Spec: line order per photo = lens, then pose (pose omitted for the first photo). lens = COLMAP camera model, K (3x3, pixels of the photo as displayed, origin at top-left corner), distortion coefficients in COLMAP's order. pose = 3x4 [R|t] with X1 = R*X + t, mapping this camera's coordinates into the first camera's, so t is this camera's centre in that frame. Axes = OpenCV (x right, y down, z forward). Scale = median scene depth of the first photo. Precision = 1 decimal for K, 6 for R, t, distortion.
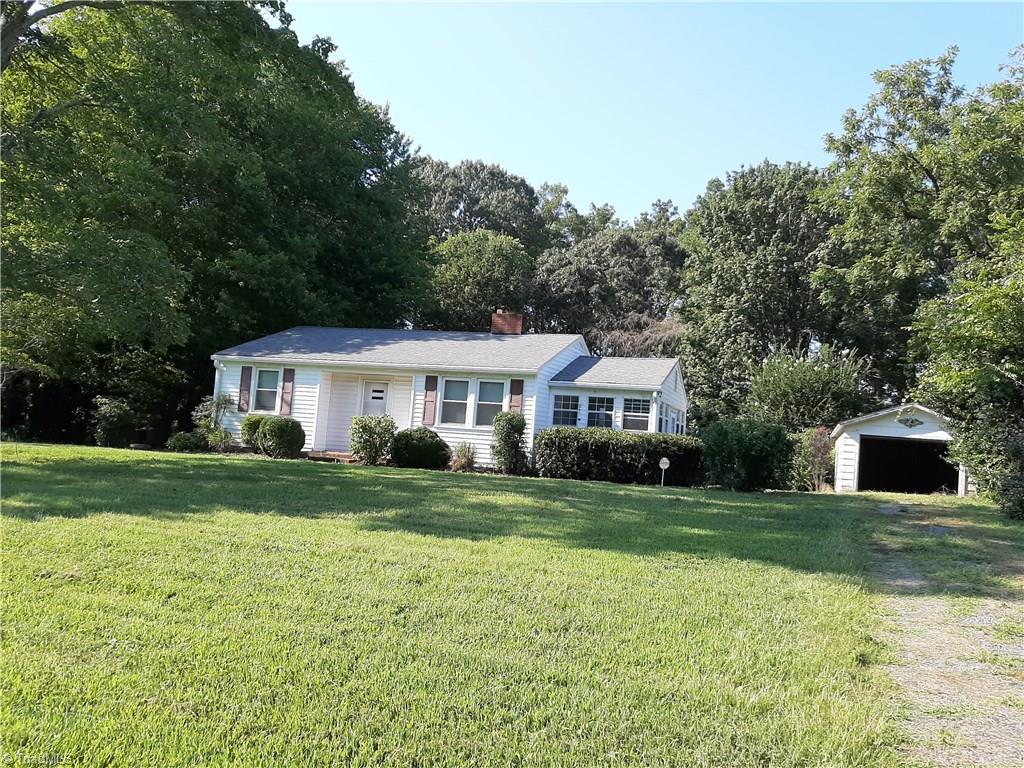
lens RADIAL K [[794.9, 0, 509.9], [0, 794.9, 383.1], [0, 0, 1]] dist [0.054715, -0.029046]
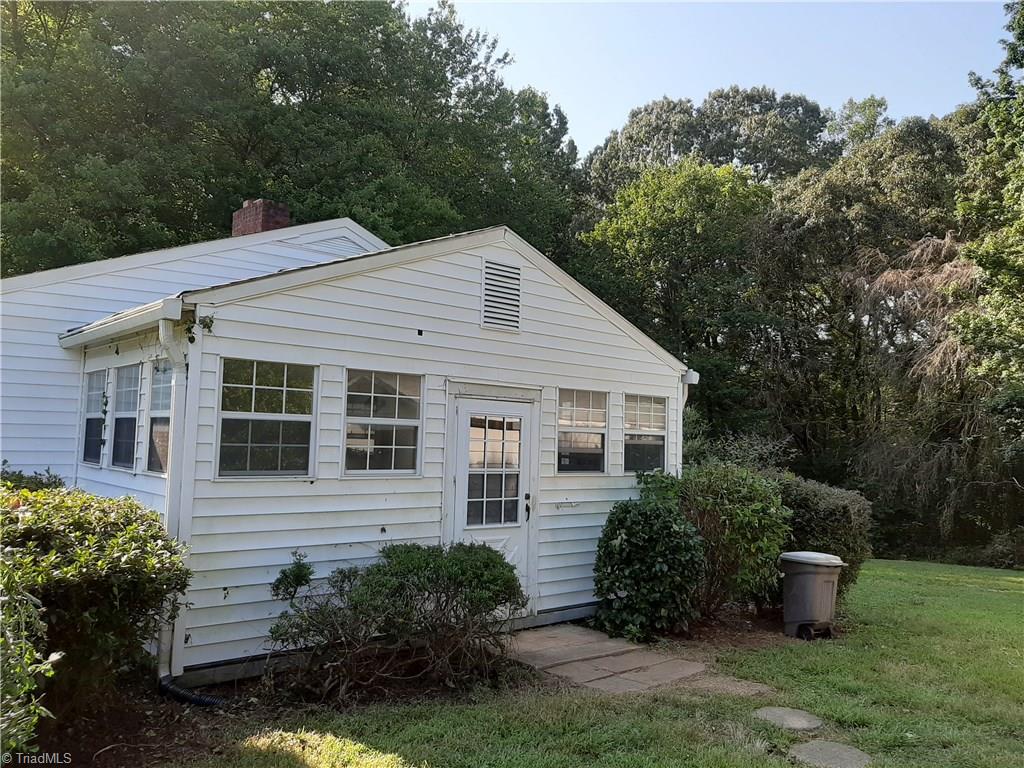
lens RADIAL K [[794.9, 0, 514.6], [0, 794.9, 385.0], [0, 0, 1]] dist [0.054715, -0.029046]
pose [[0.880472, -0.076298, -0.467919, 0.147474], [0.066187, 0.997082, -0.038042, 0.017771], [0.469456, 0.002525, 0.882952, 0.329283]]
